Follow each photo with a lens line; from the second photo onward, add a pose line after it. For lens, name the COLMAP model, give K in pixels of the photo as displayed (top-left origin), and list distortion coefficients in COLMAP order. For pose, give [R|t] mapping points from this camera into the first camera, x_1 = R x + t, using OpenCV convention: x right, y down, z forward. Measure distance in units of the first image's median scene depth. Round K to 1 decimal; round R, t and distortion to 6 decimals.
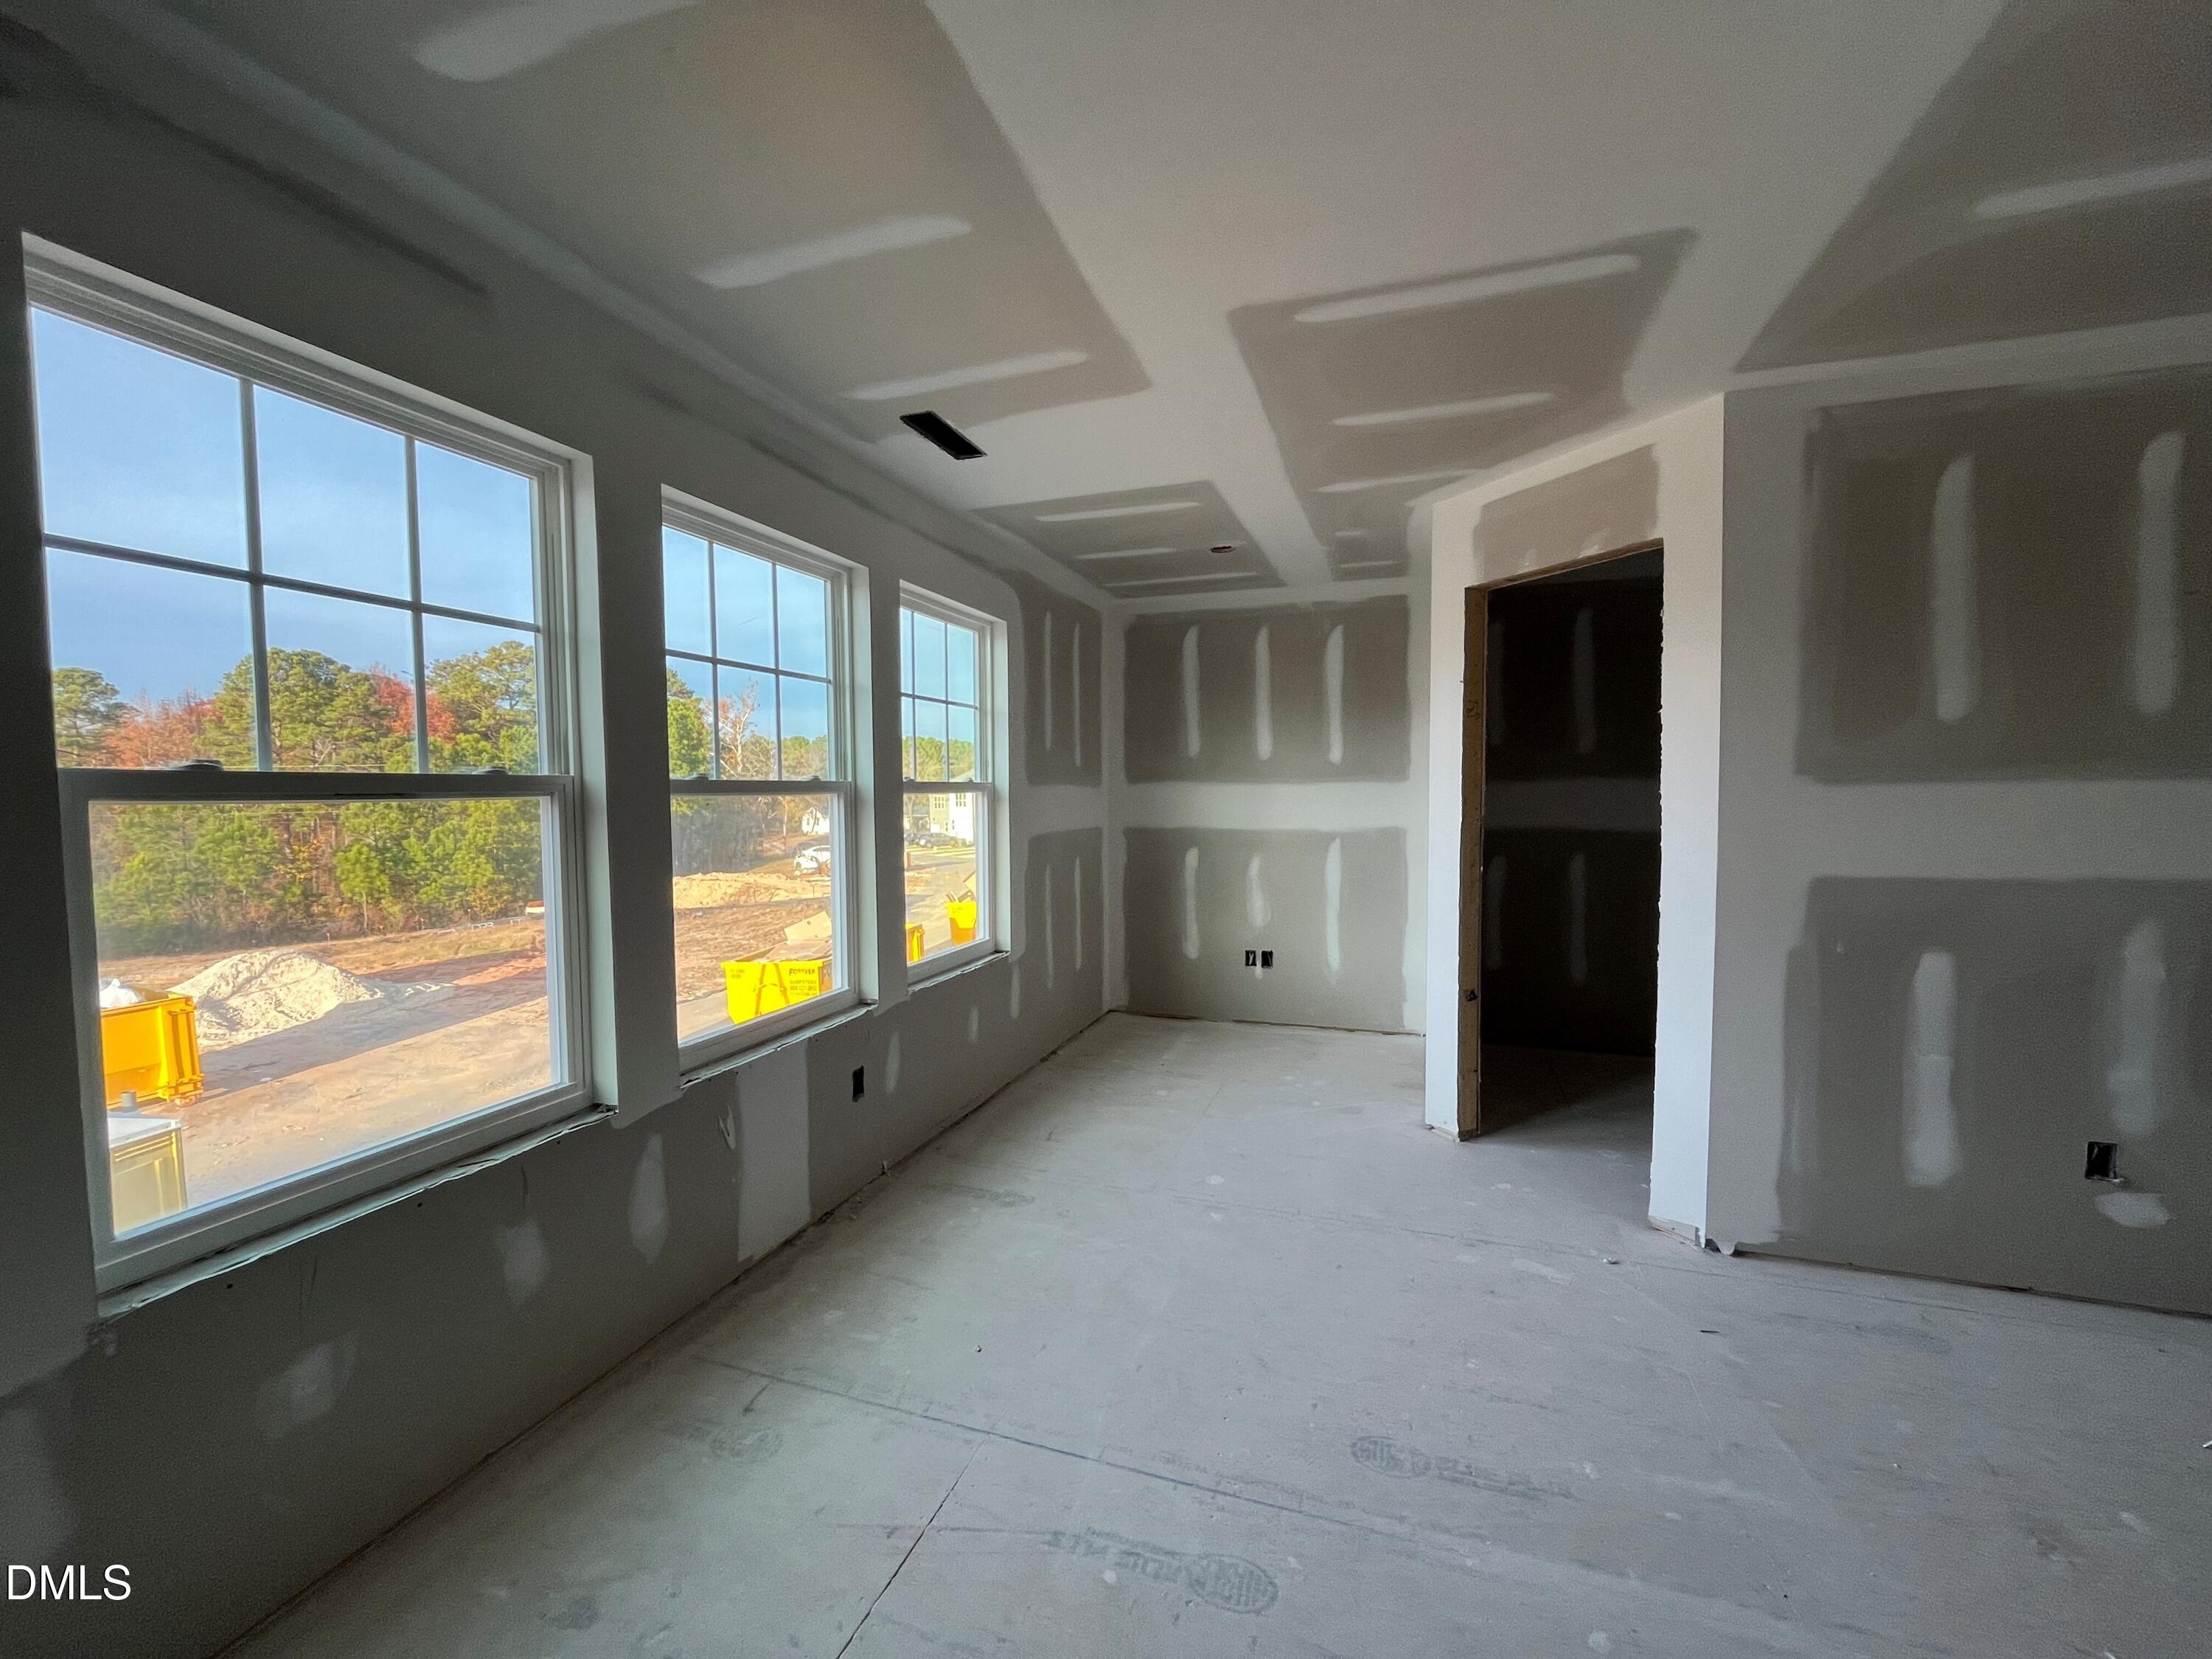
lens RADIAL K [[898.9, 0, 1117.2], [0, 898.9, 818.3], [0, 0, 1]] dist [-0.004348, -0.000077]
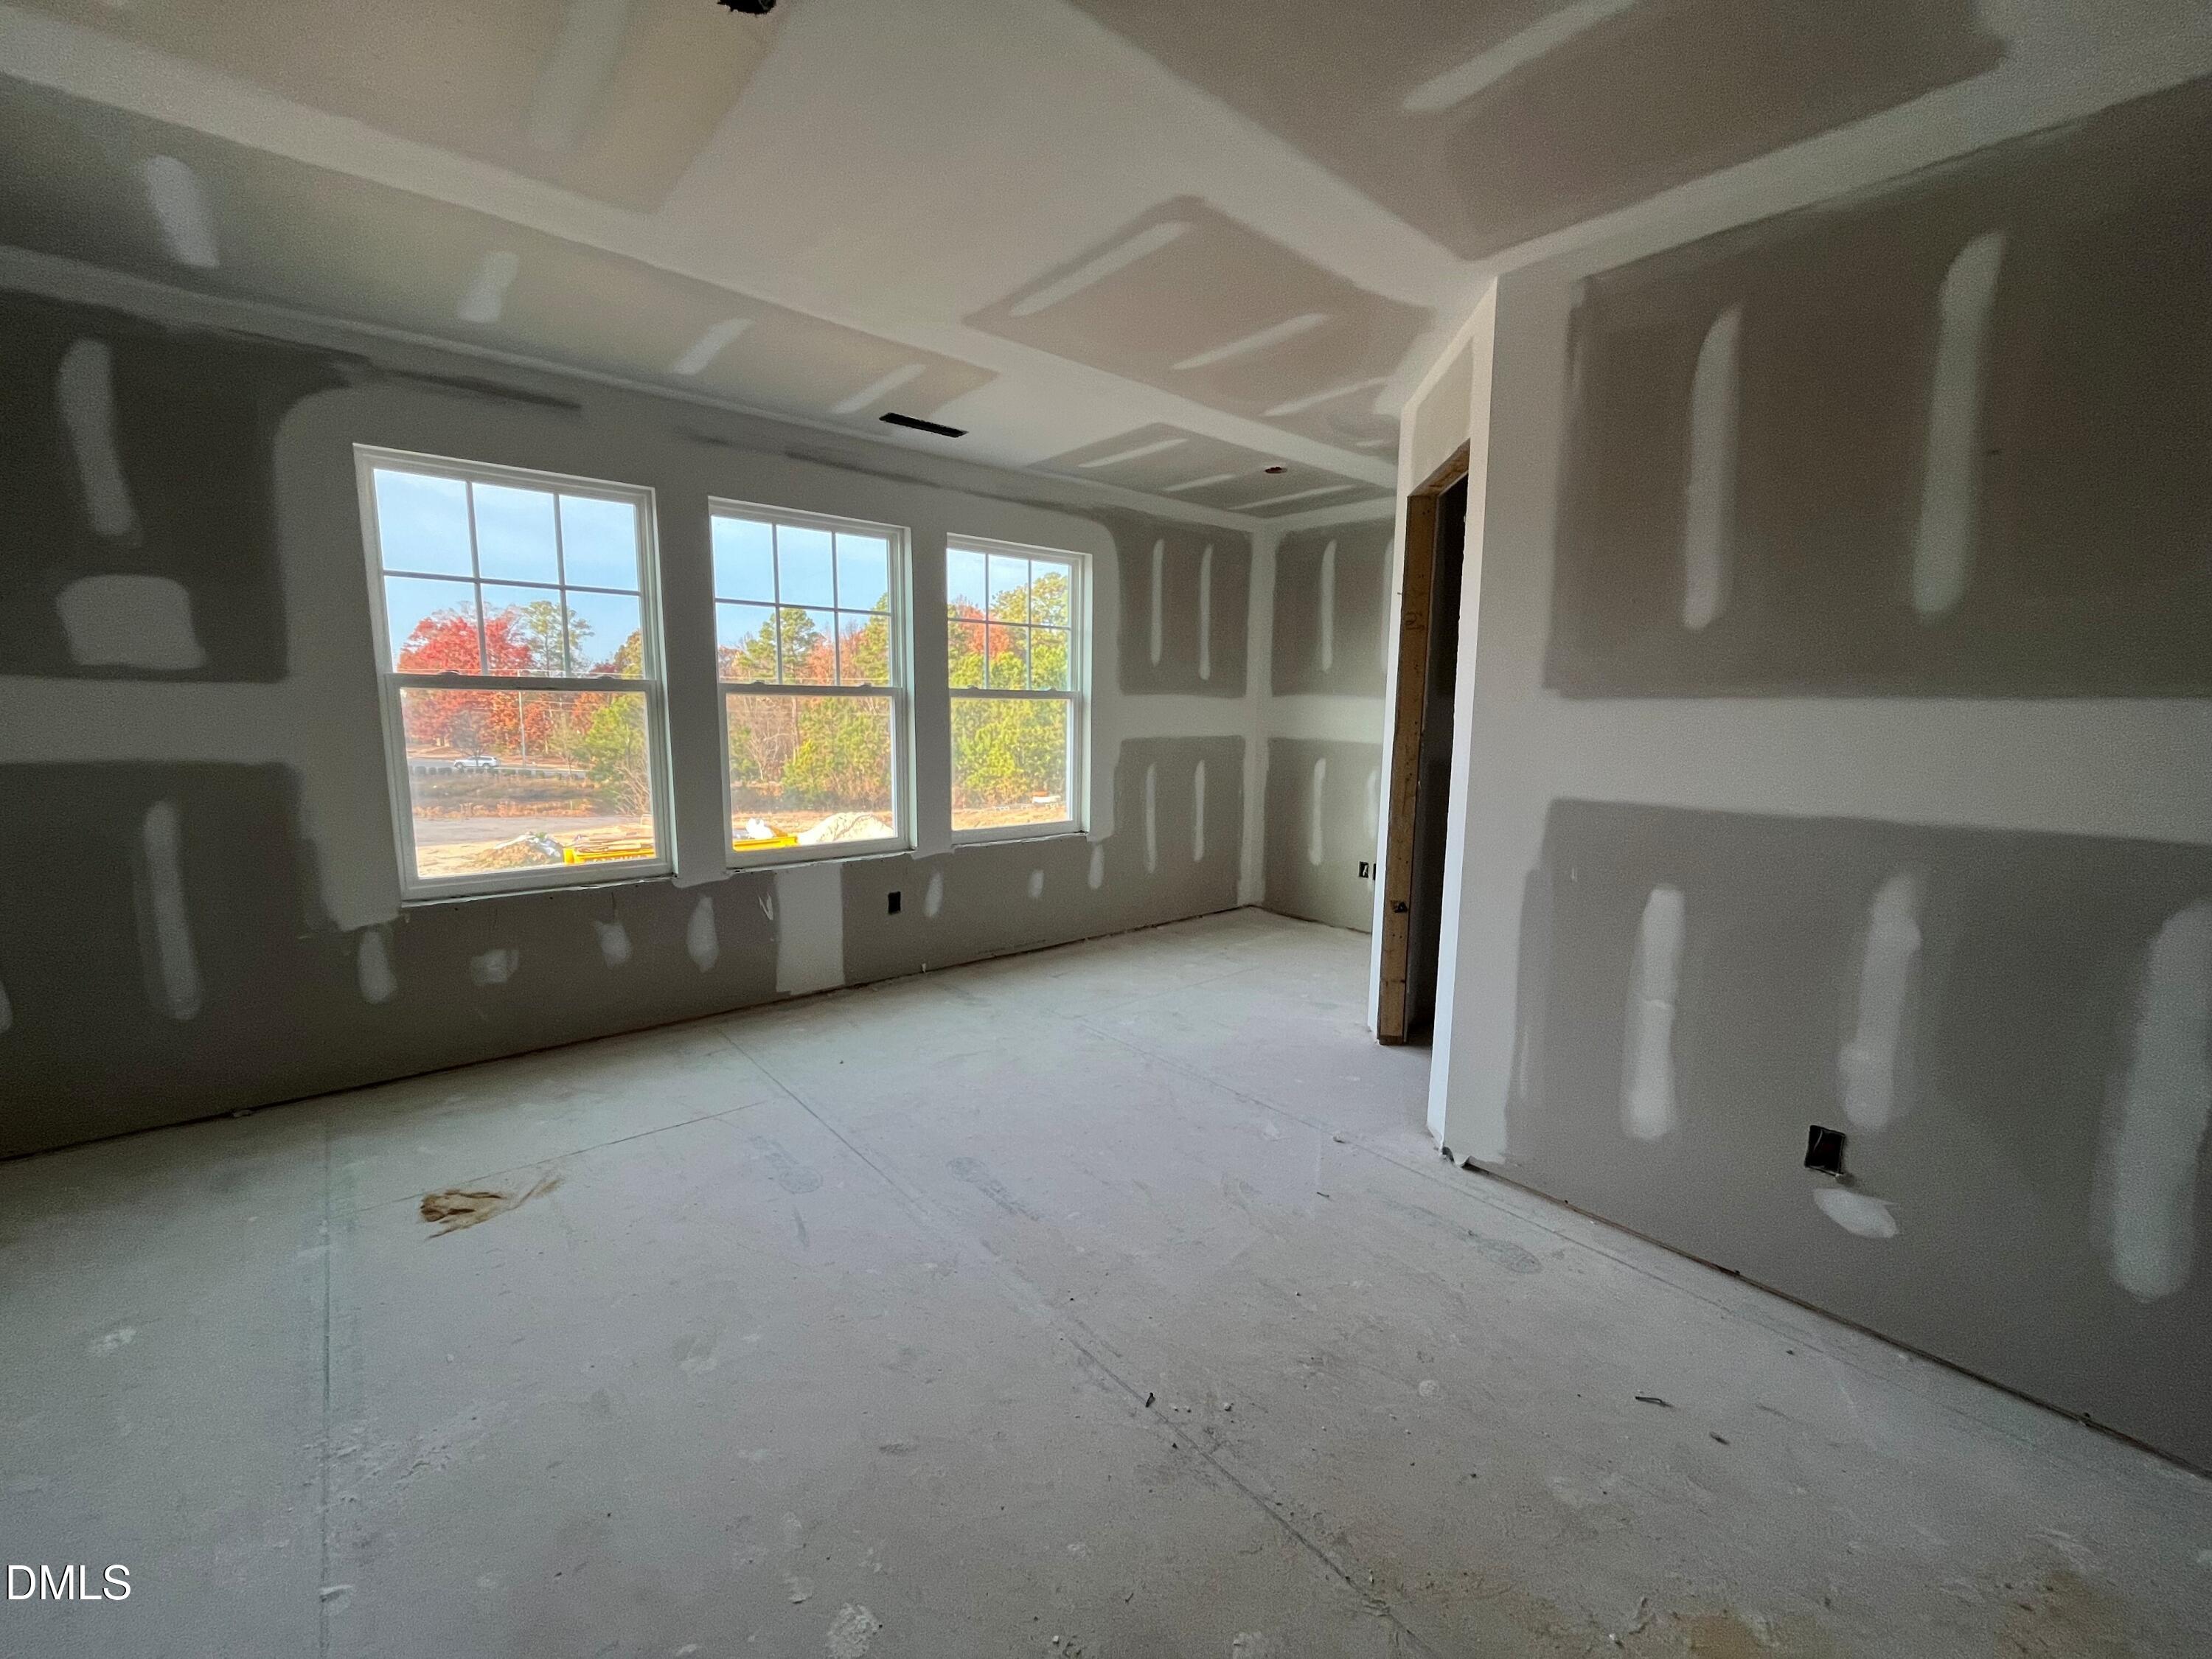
lens RADIAL K [[898.9, 0, 1108.2], [0, 898.9, 816.6], [0, 0, 1]] dist [-0.004348, -0.000077]
pose [[0.864212, 0.082004, -0.496399, 0.810043], [-0.036674, 0.994271, 0.100403, 0.006570], [0.501789, -0.068564, 0.862268, -0.049180]]
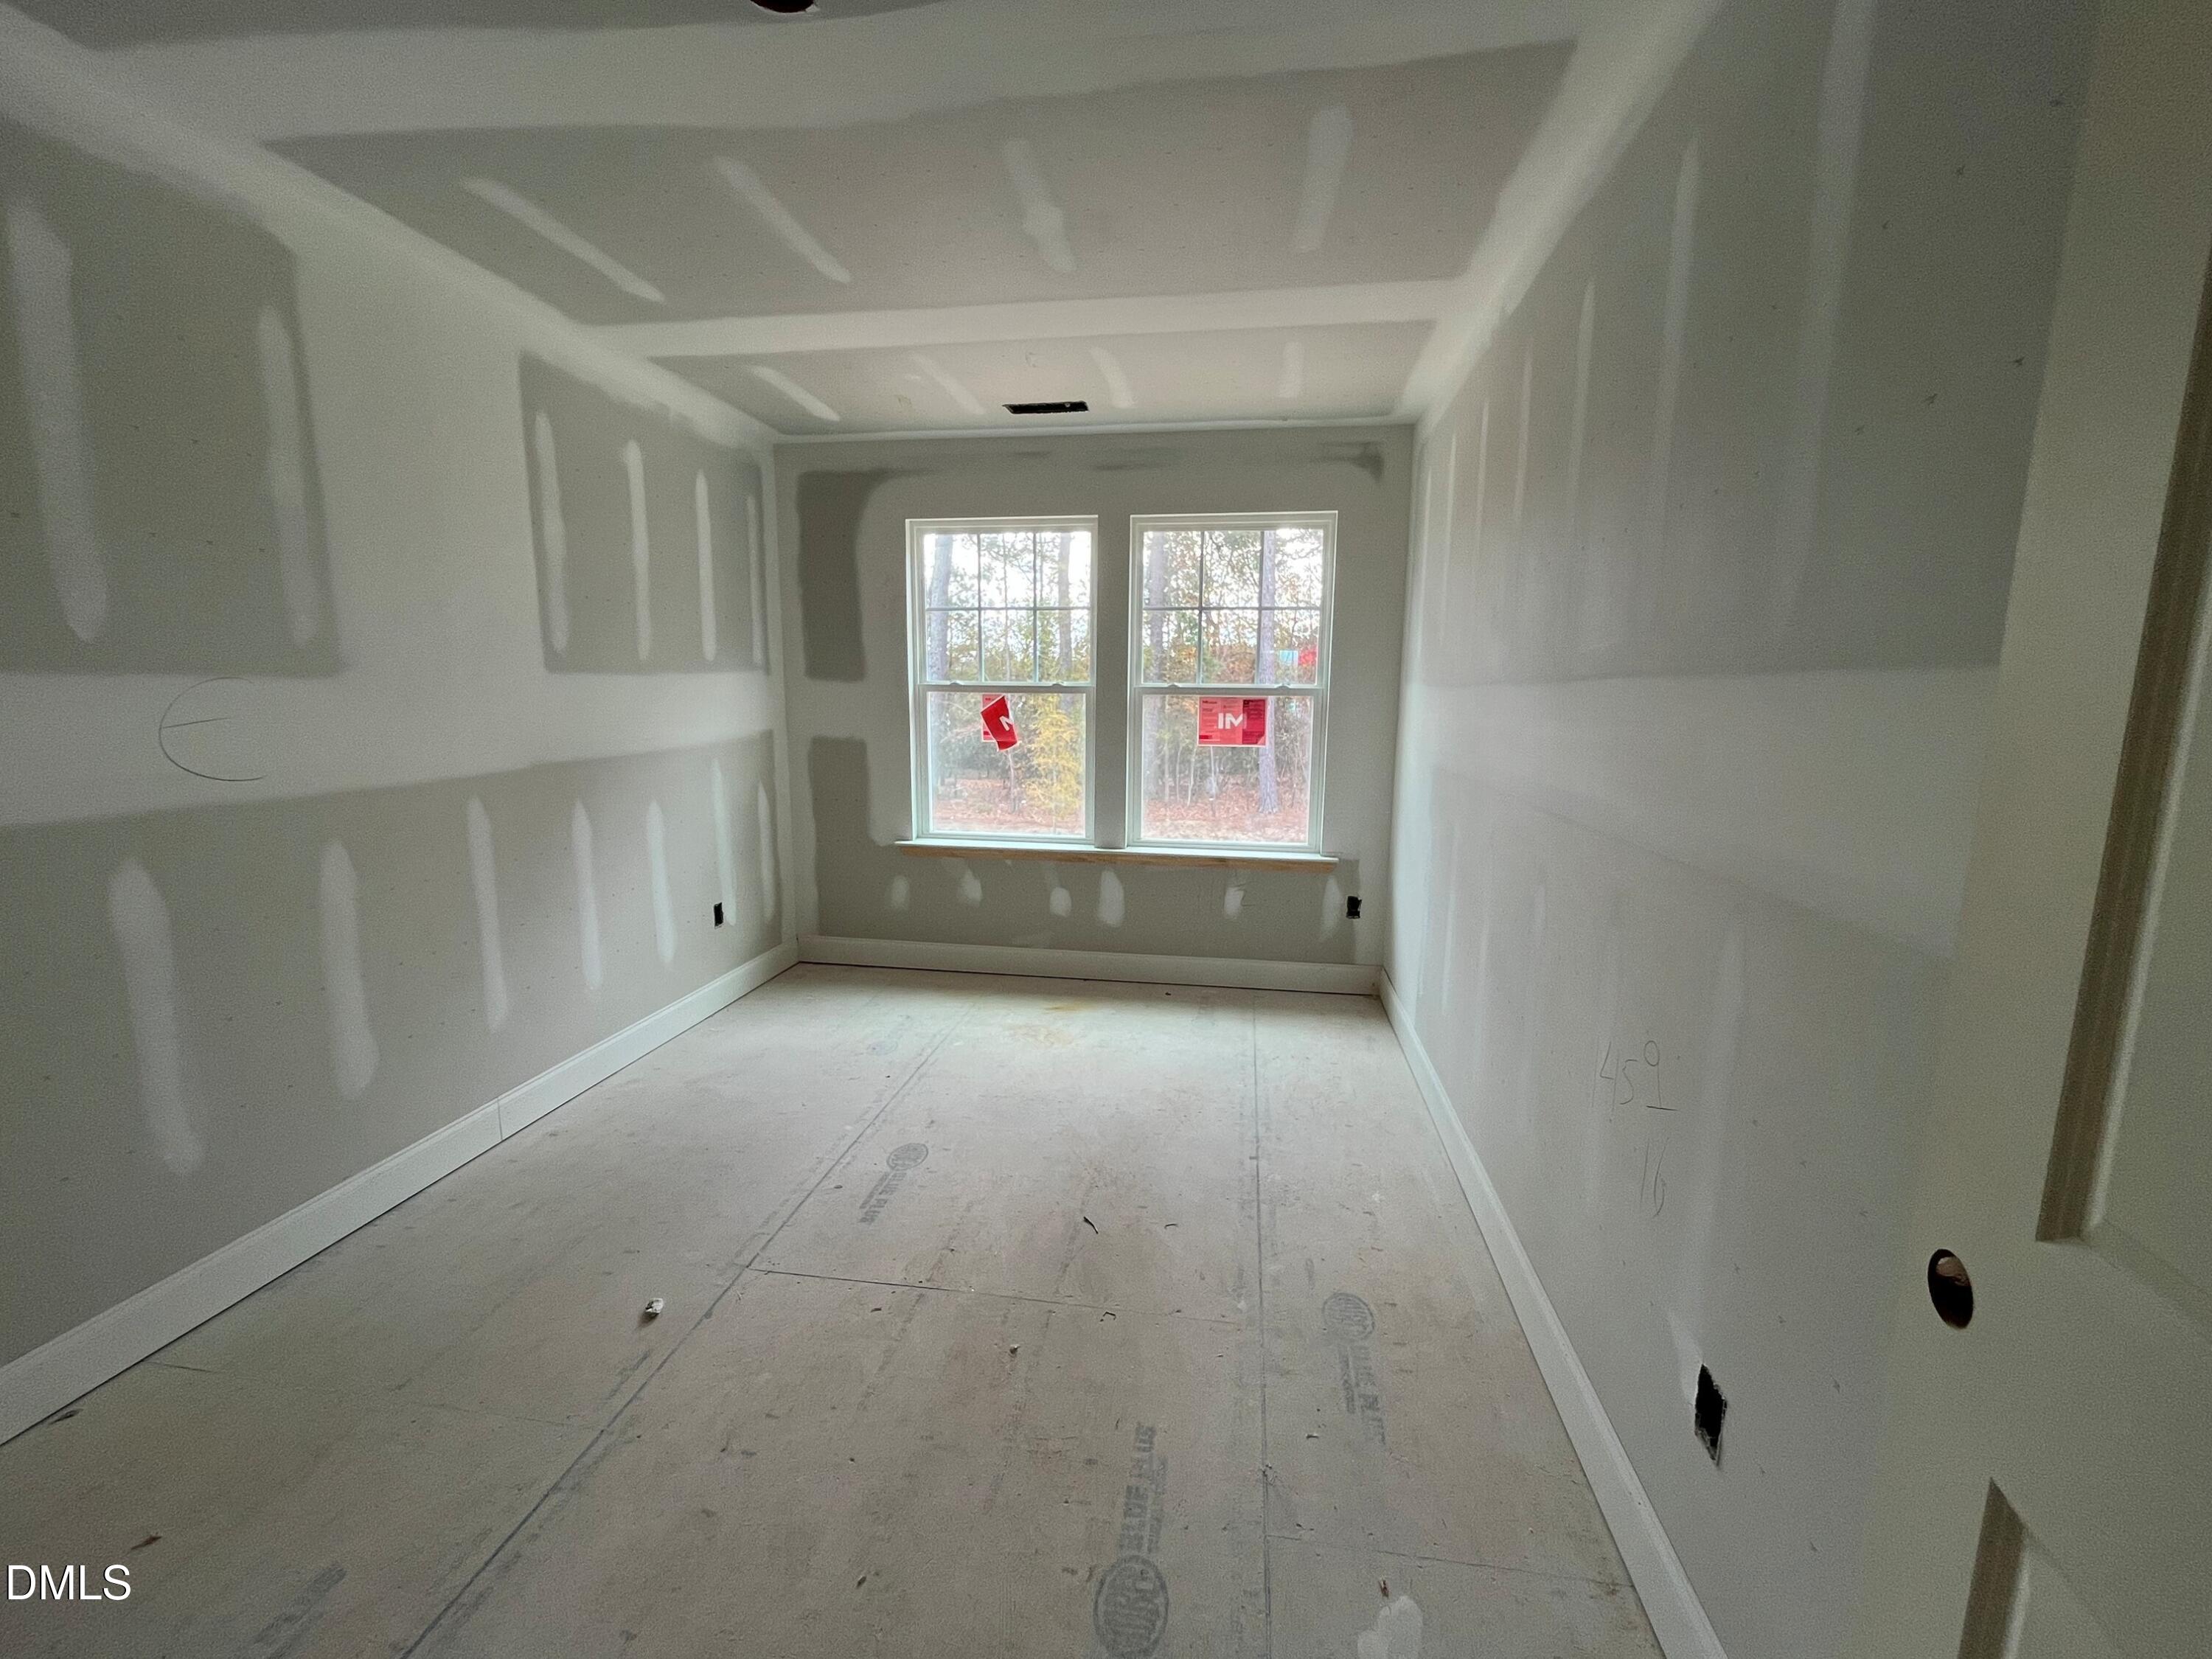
lens RADIAL K [[873.0, 0, 1146.4], [0, 873.0, 829.3], [0, 0, 1]] dist [-0.001031, -0.000080]
pose [[0.187399, 0.153117, -0.970277, 1.194238], [-0.049343, 0.987997, 0.146383, -0.028480], [0.981044, 0.020444, 0.192705, 0.979237]]
